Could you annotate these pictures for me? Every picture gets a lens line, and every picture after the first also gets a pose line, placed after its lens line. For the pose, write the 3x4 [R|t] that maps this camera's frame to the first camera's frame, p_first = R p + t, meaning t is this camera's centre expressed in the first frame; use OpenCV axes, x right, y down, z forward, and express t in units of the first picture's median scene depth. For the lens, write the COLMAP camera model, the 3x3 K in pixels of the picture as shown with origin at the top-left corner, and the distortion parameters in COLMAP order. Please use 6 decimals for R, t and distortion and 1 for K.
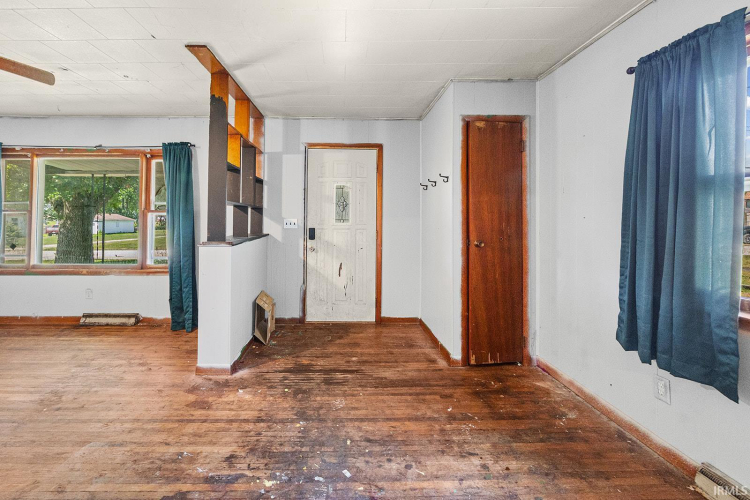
lens RADIAL K [[302.4, 0, 349.7], [0, 302.4, 221.9], [0, 0, 1]] dist [-0.004182, 0.000893]
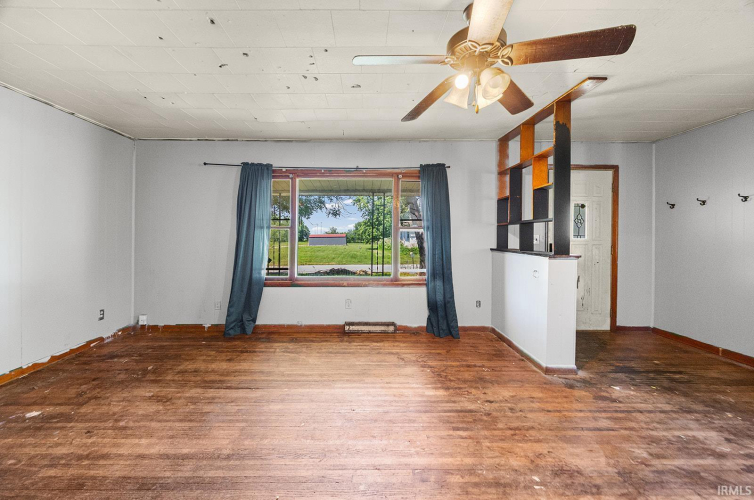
lens RADIAL K [[304.1, 0, 373.1], [0, 304.1, 229.9], [0, 0, 1]] dist [-0.004182, 0.000893]
pose [[0.999869, -0.001672, -0.016078, -0.791397], [0.001298, 0.999730, -0.023215, -0.000147], [0.016112, 0.023191, 0.999601, -0.094378]]
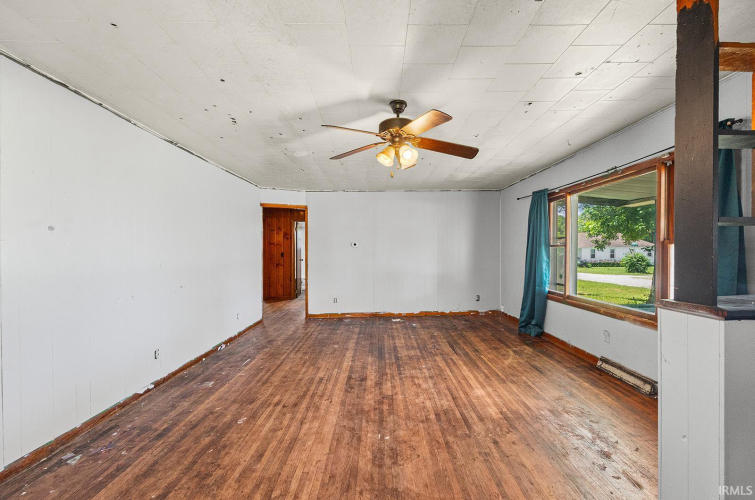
lens RADIAL K [[304.5, 0, 388.2], [0, 304.5, 254.6], [0, 0, 1]] dist [-0.004182, 0.000893]
pose [[0.012685, 0.009028, -0.999879, 0.027218], [-0.000443, 0.999959, 0.009023, -0.013571], [0.999919, 0.000329, 0.012688, 0.353555]]
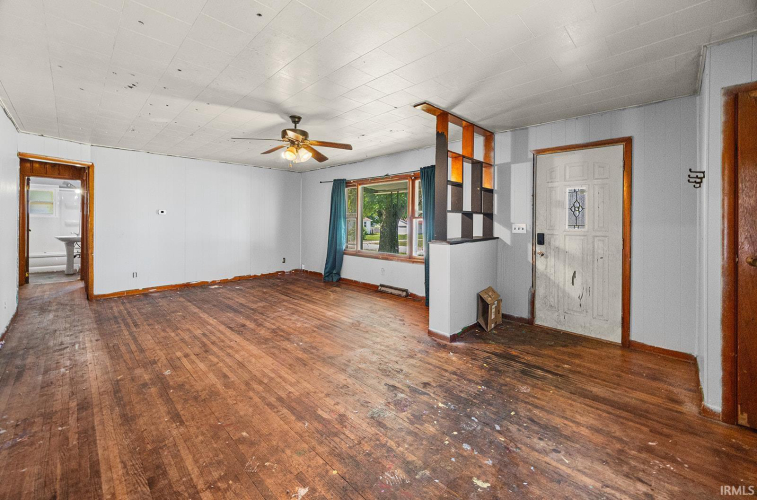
lens RADIAL K [[305.3, 0, 379.0], [0, 305.3, 224.1], [0, 0, 1]] dist [-0.004182, 0.000893]
pose [[0.701603, 0.007267, -0.712531, 0.233271], [-0.009150, 0.999957, 0.001189, -0.005126], [0.712509, 0.005685, 0.701640, -0.108173]]
